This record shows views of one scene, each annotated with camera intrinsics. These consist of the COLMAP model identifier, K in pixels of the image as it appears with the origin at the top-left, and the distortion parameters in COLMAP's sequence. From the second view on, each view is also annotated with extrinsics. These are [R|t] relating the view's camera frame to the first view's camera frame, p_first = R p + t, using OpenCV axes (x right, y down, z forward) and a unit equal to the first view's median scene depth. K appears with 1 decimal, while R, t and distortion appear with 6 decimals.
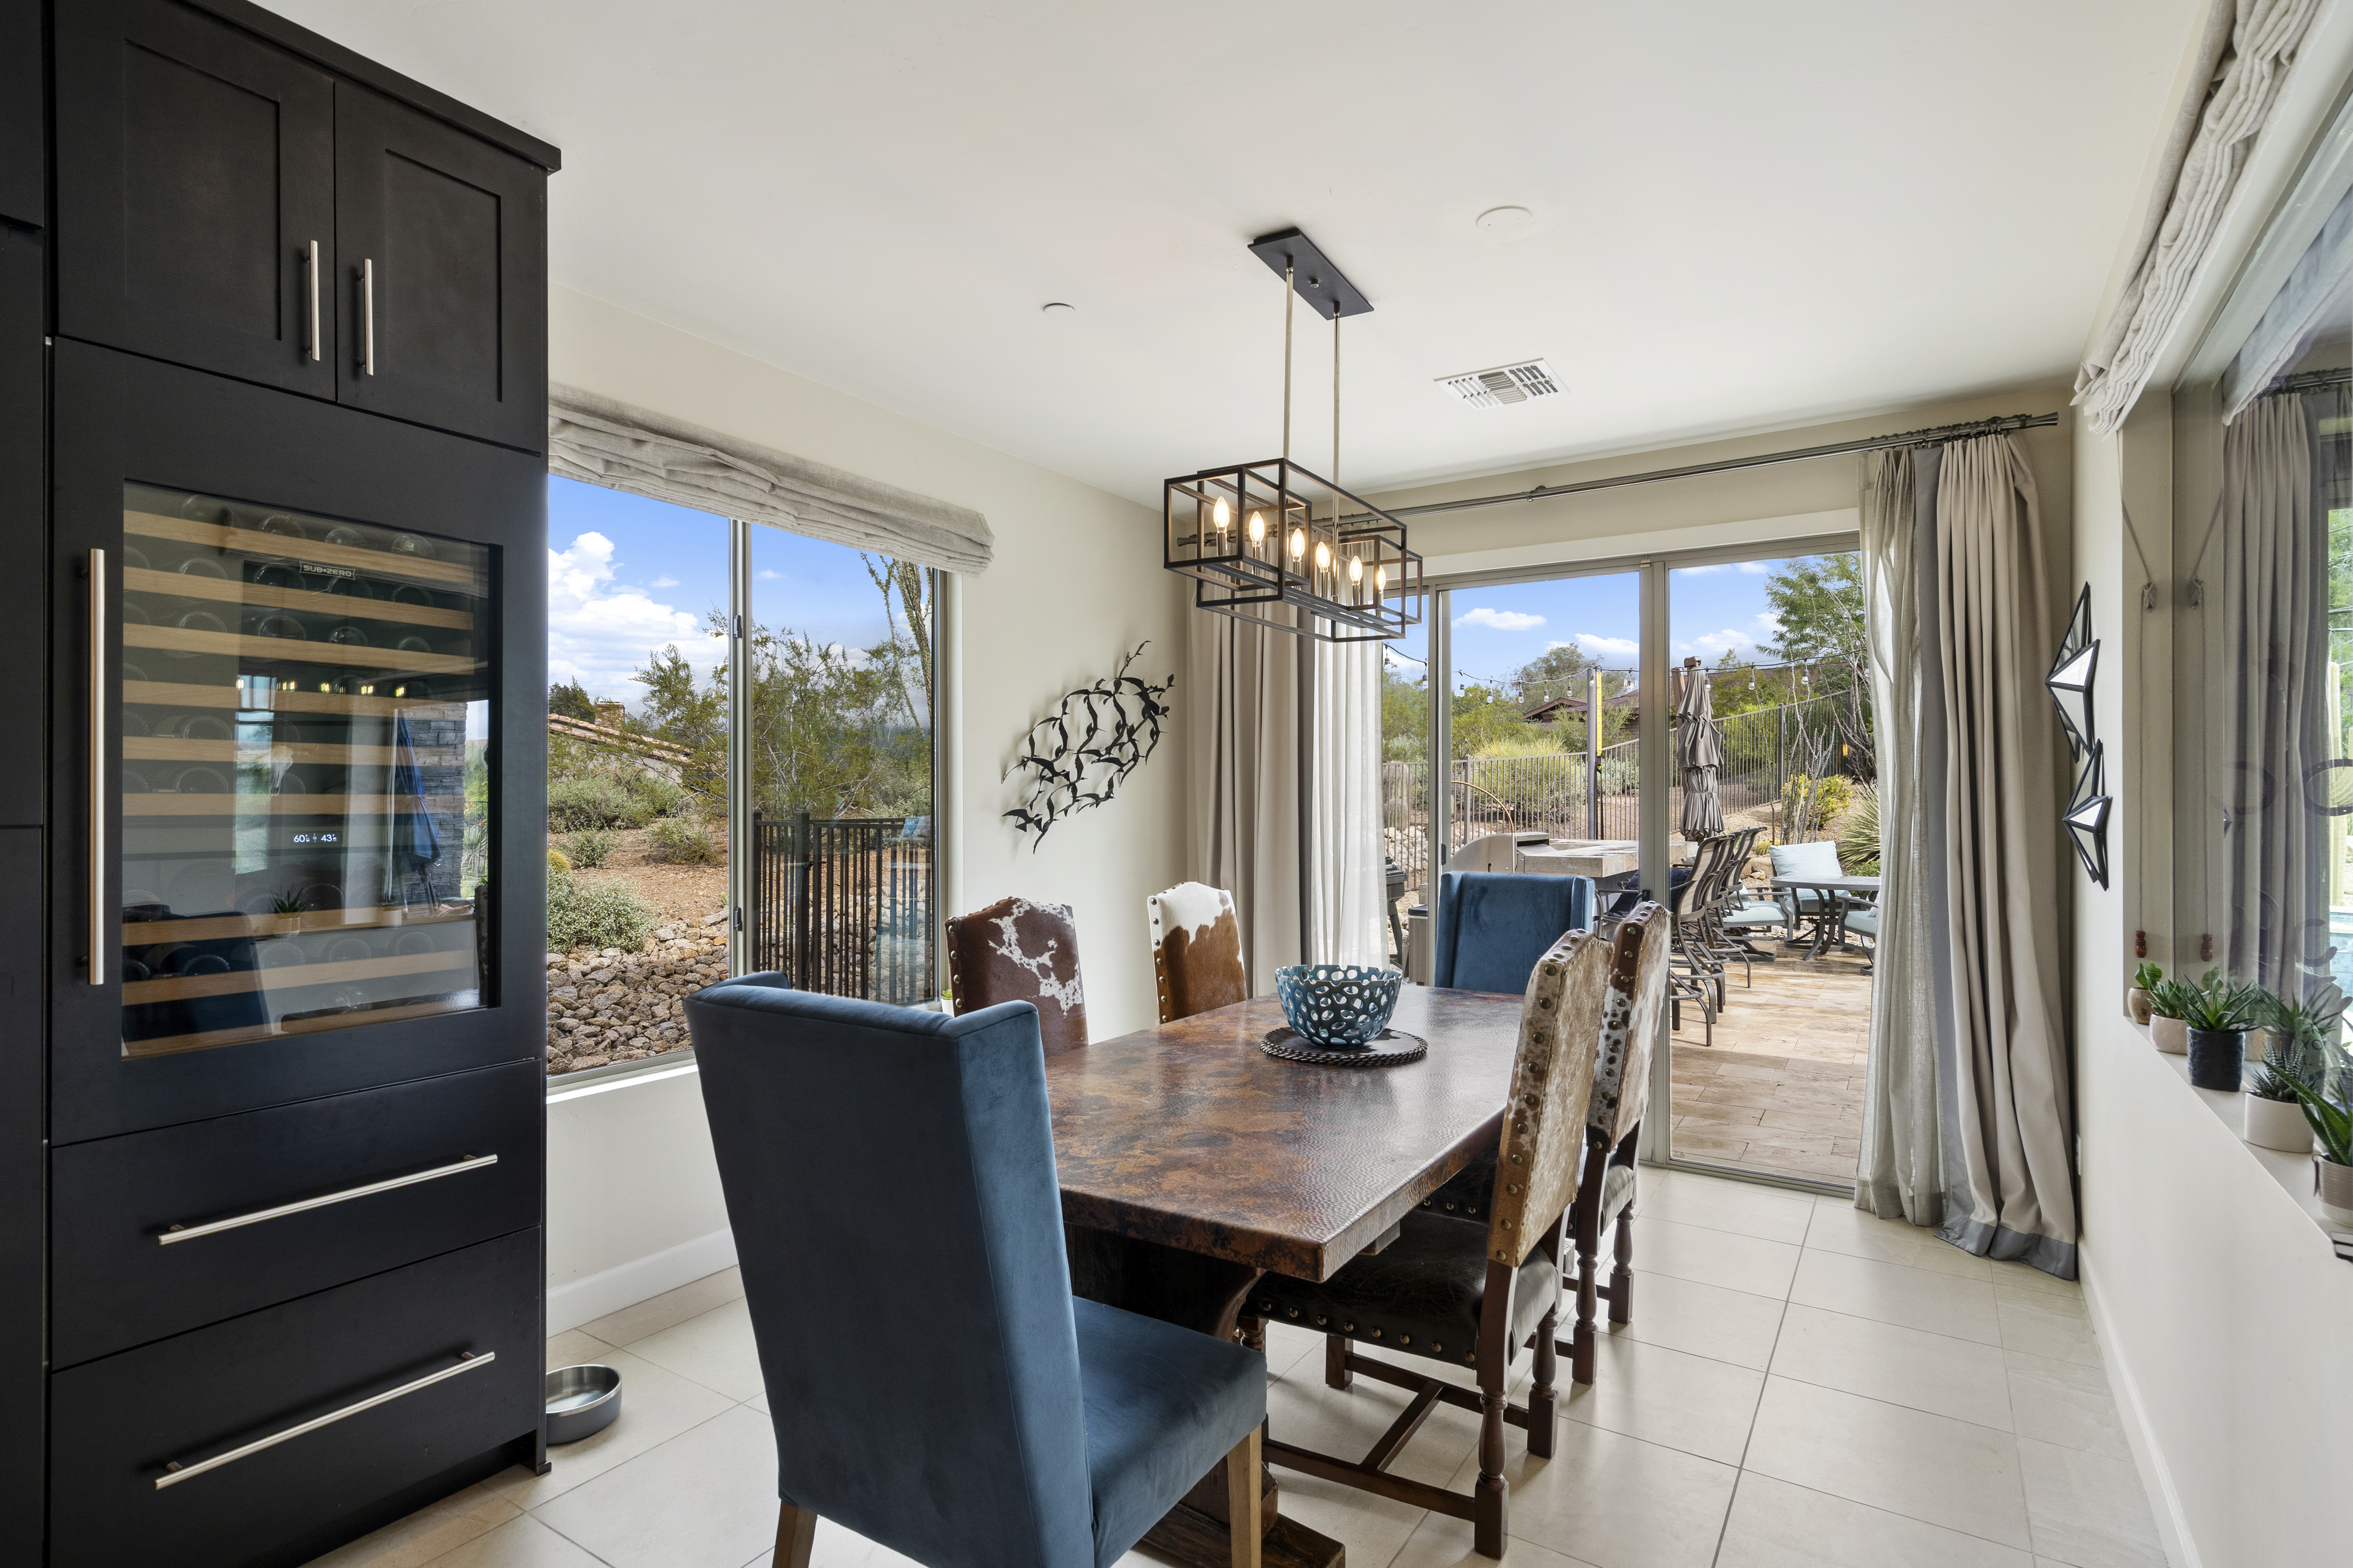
lens RADIAL K [[1164.1, 0, 1170.4], [0, 1164.1, 796.2], [0, 0, 1]] dist [-0.000523, 0.000853]
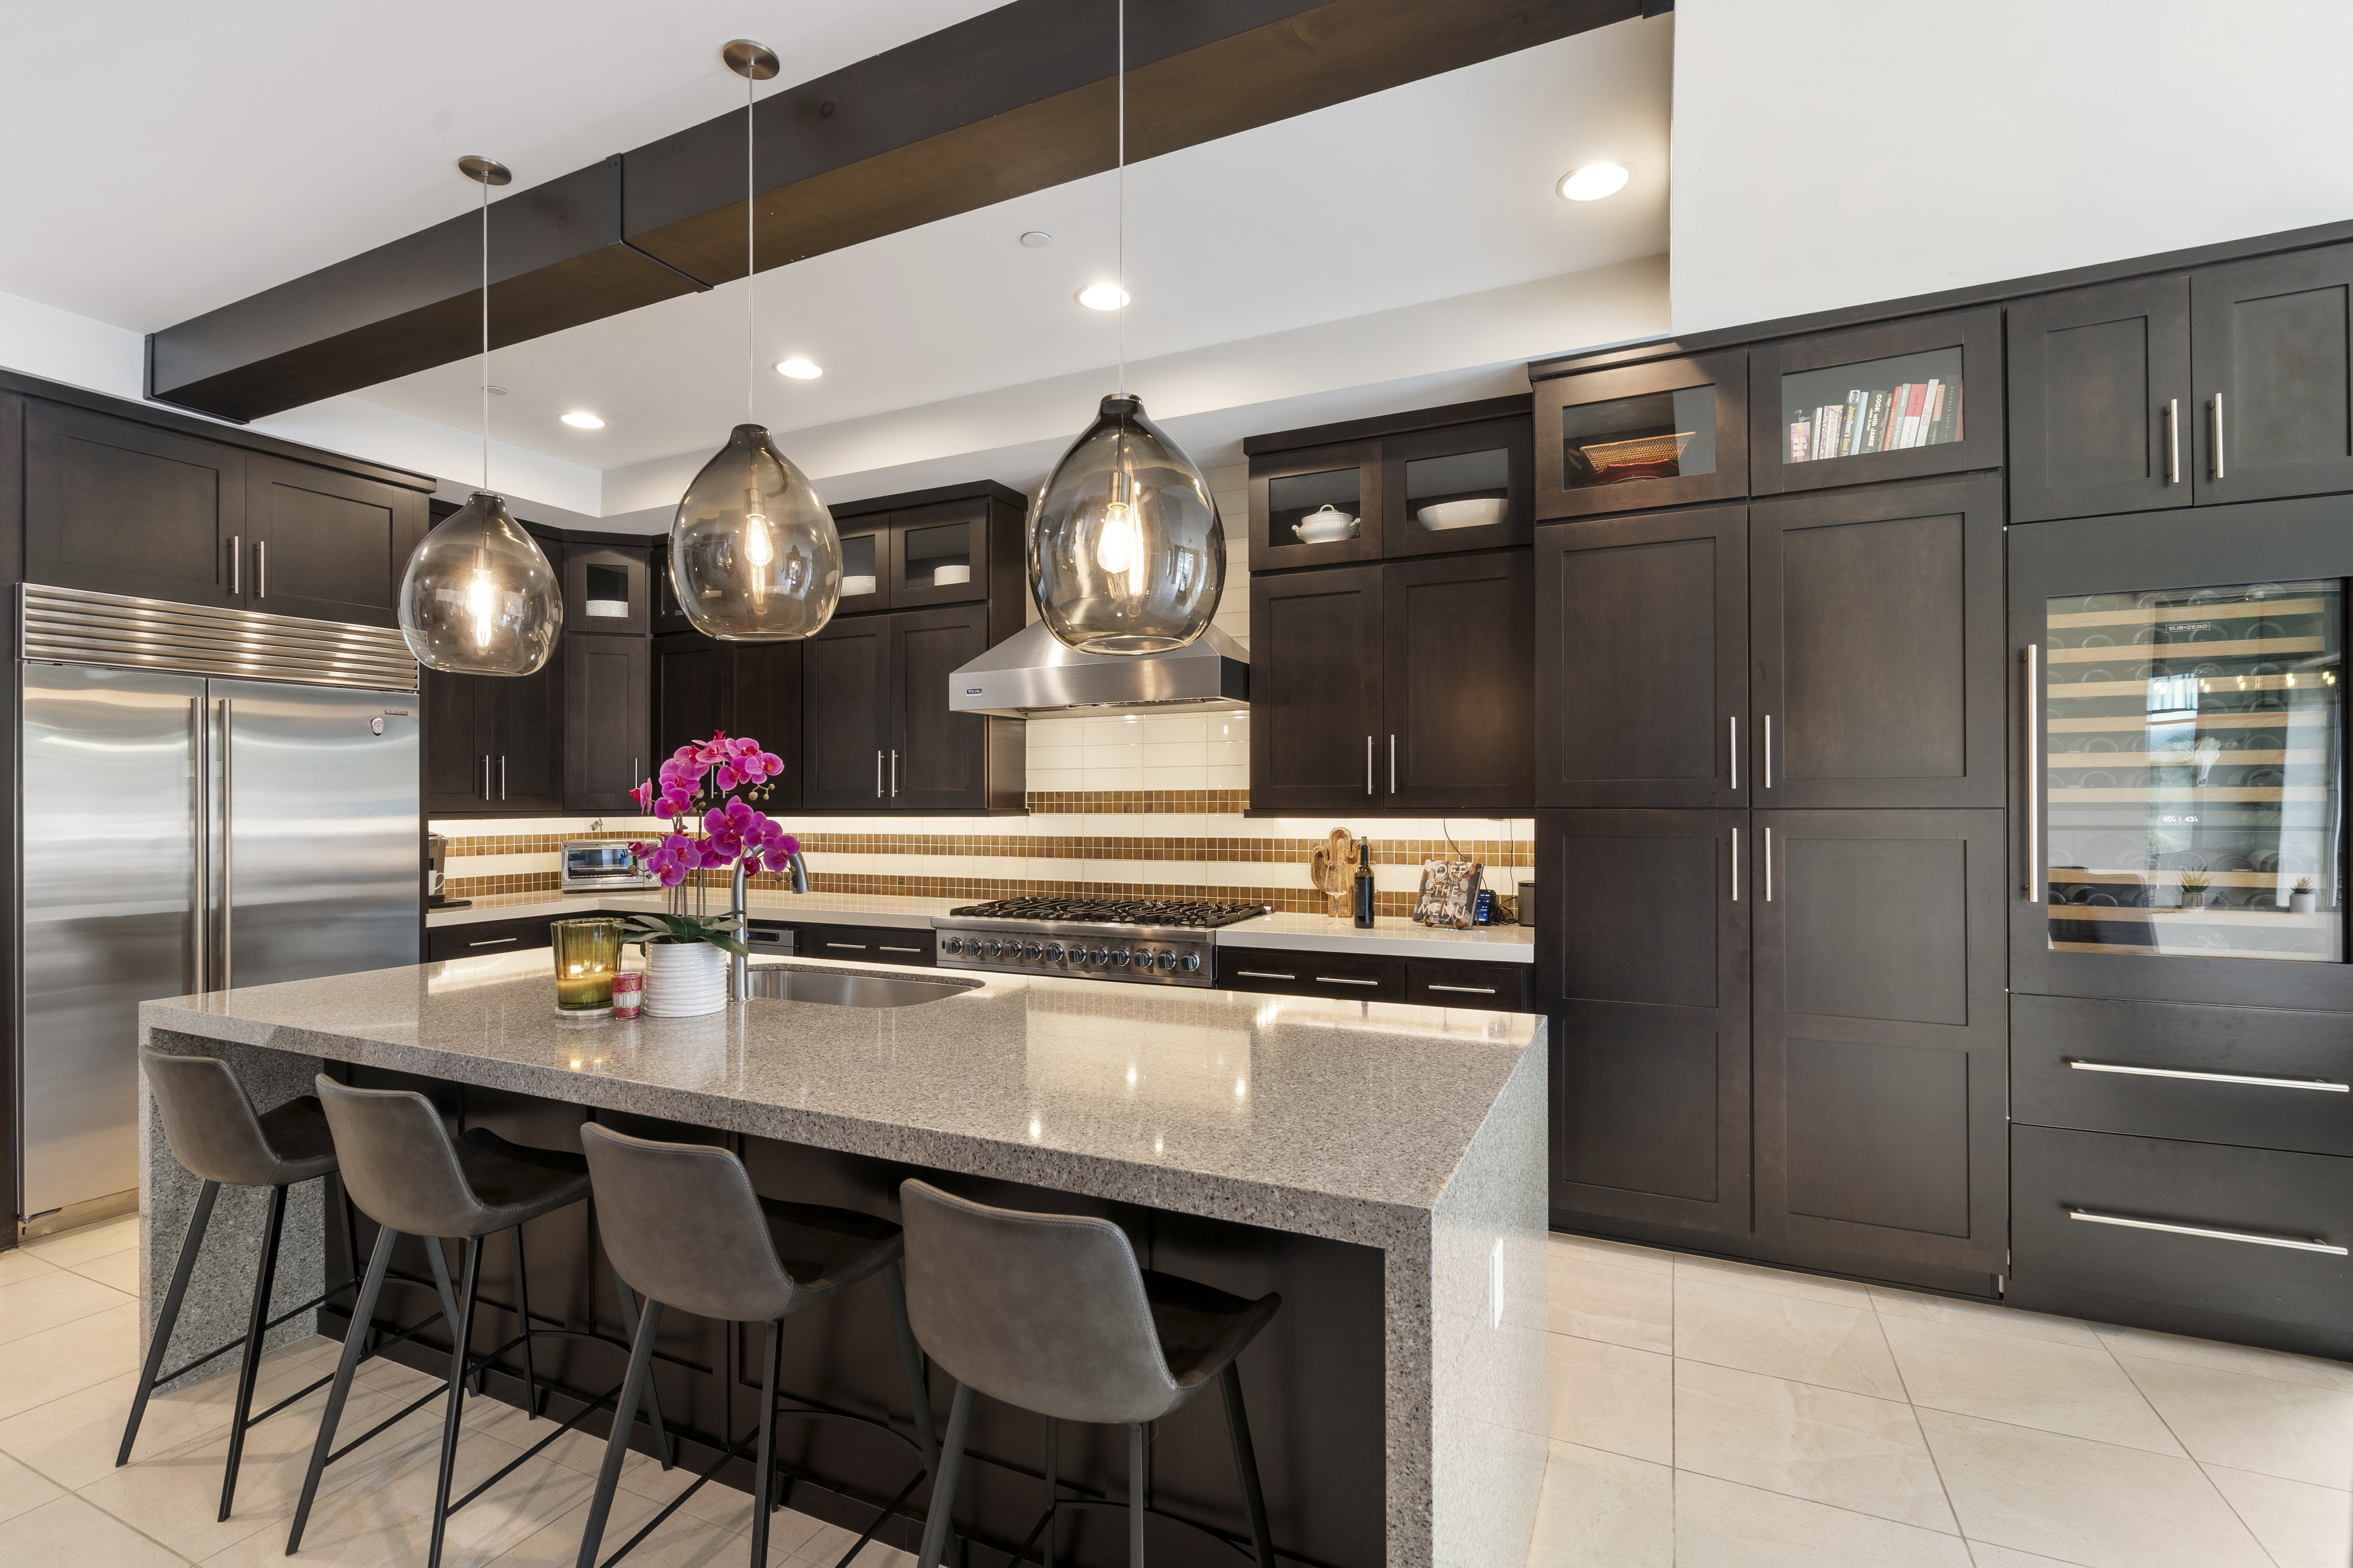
lens RADIAL K [[1064.8, 0, 1175.5], [0, 1064.8, 792.8], [0, 0, 1]] dist [-0.000343, -0.000057]
pose [[0.146066, -0.005581, -0.989259, 0.394725], [0.004365, 0.999978, -0.004997, 0.005818], [0.989265, -0.003588, 0.146087, -0.424681]]
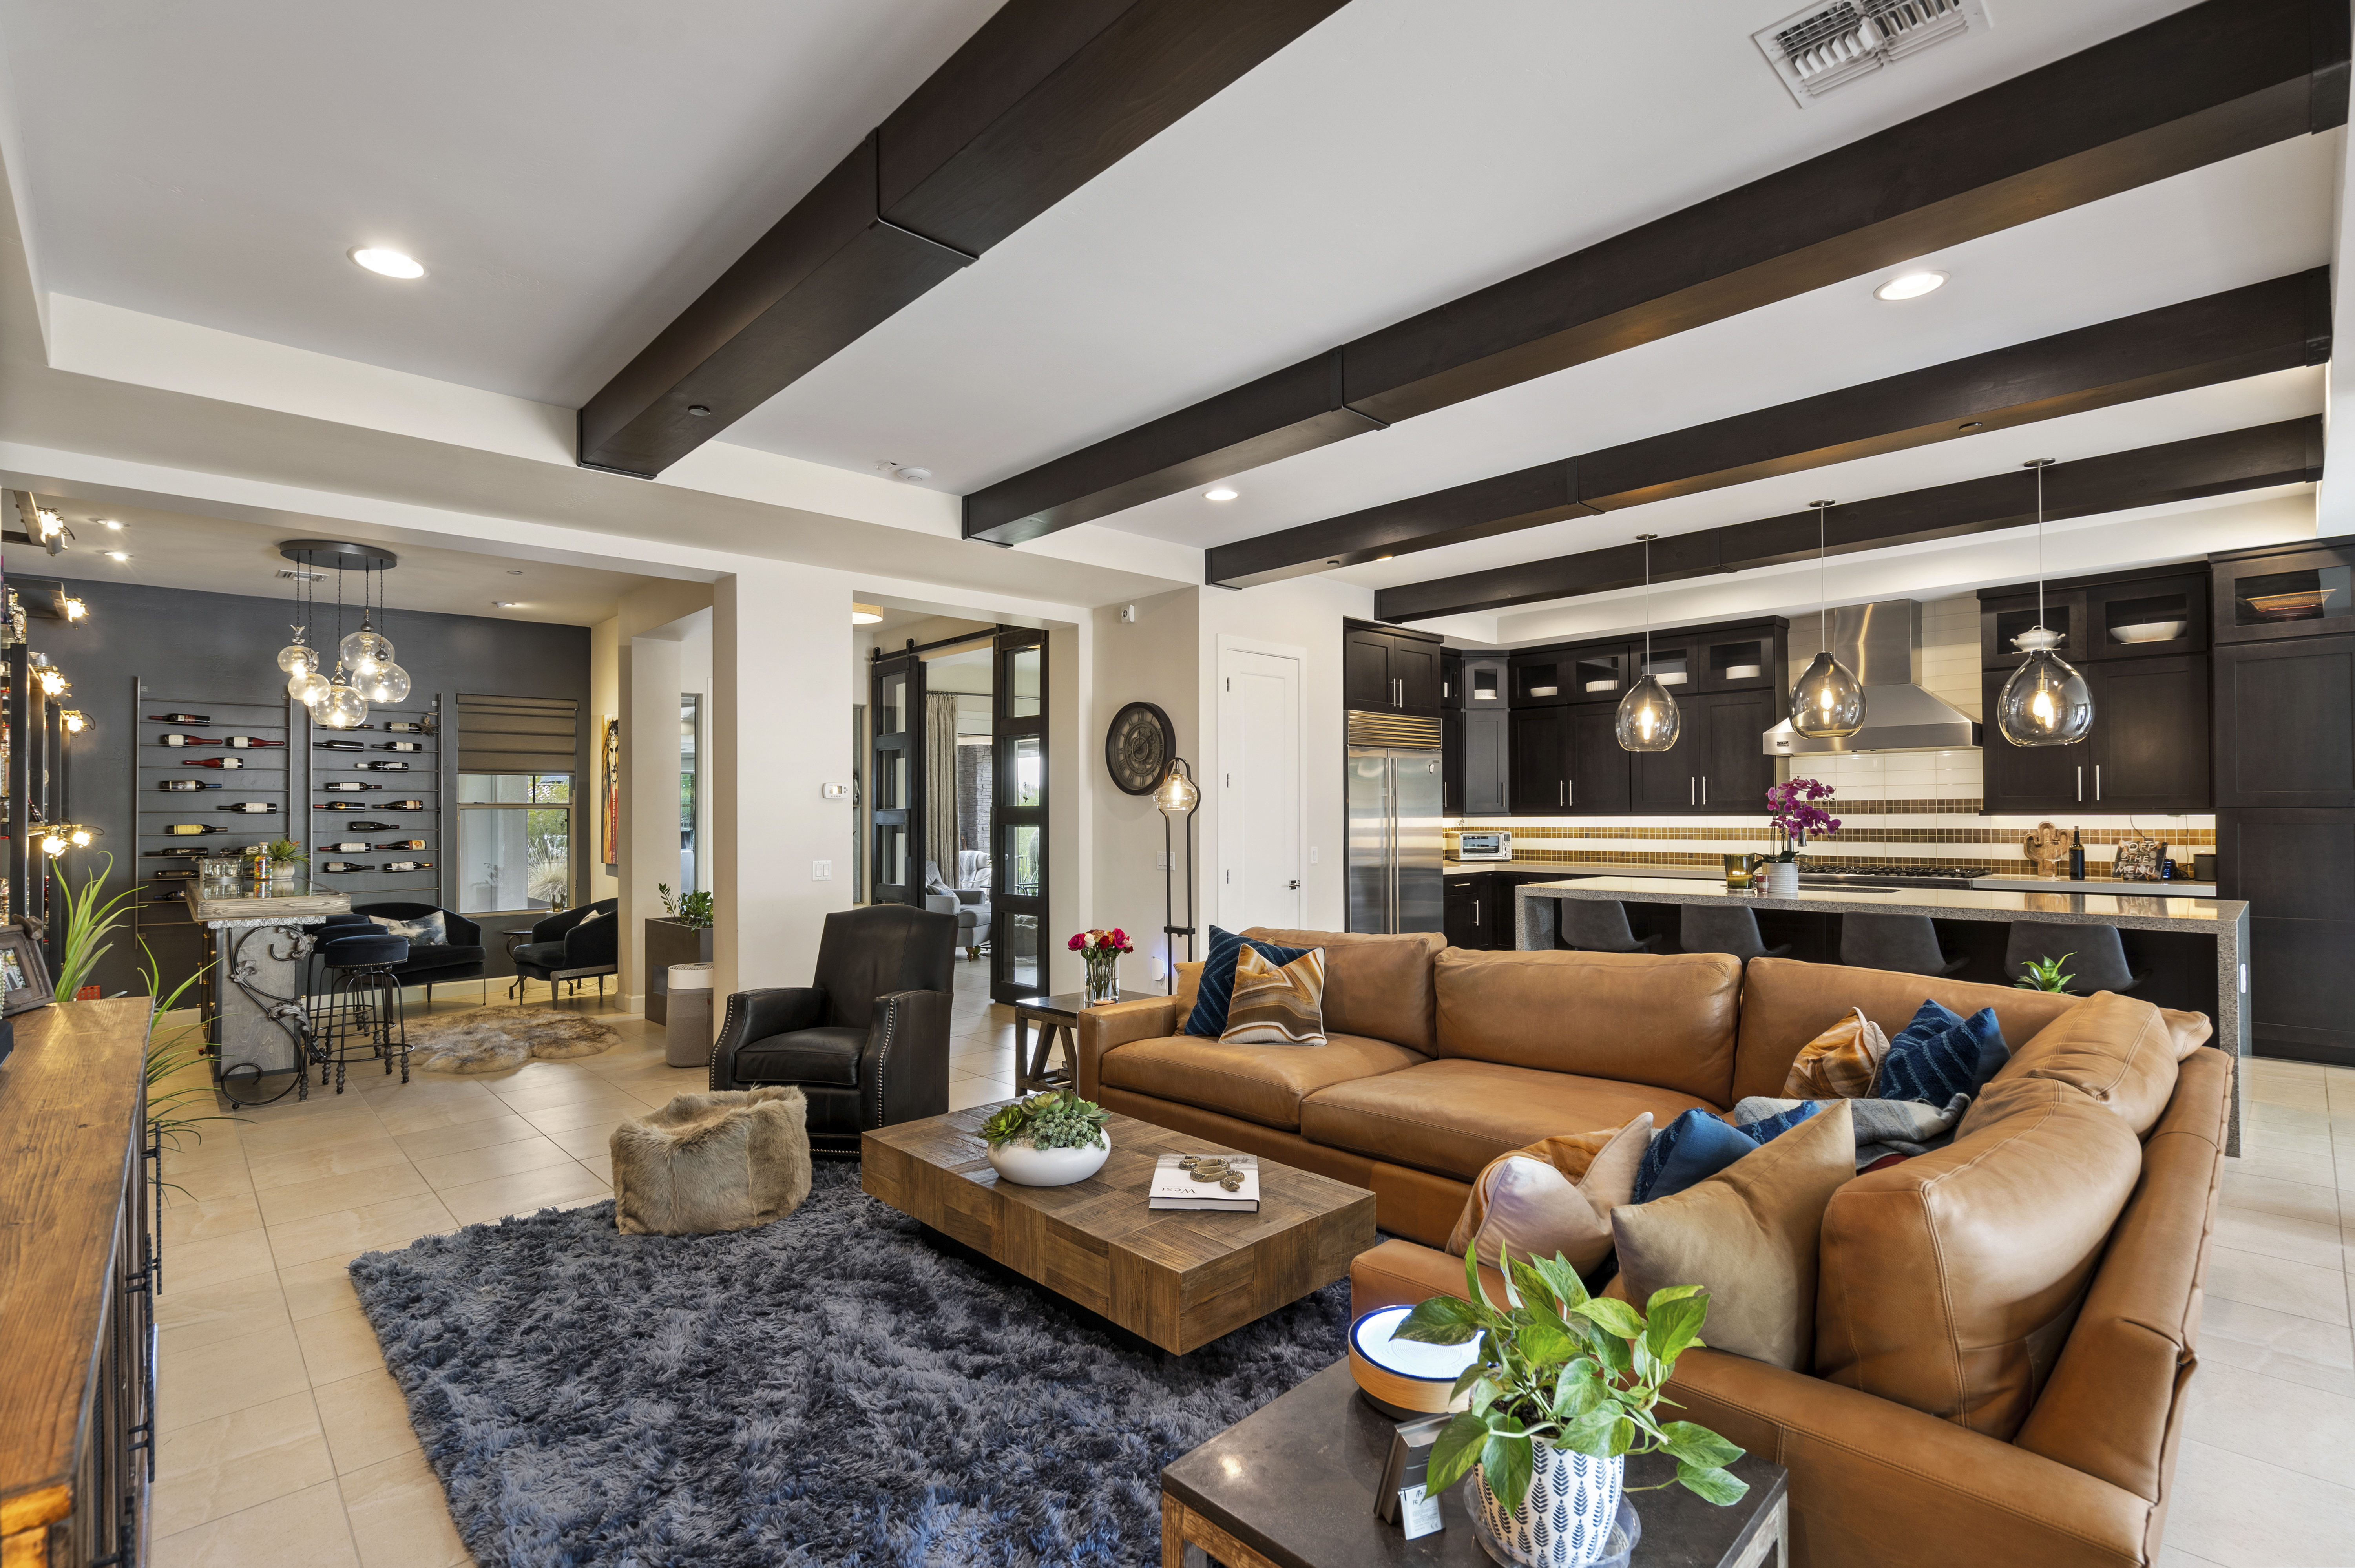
lens RADIAL K [[1065.7, 0, 1173.2], [0, 1065.7, 794.1], [0, 0, 1]] dist [-0.000343, -0.000057]
pose [[-0.214311, -0.010823, -0.976705, 2.179812], [0.010292, 0.999858, -0.013338, -0.004760], [0.976711, -0.012911, -0.214170, -1.712635]]
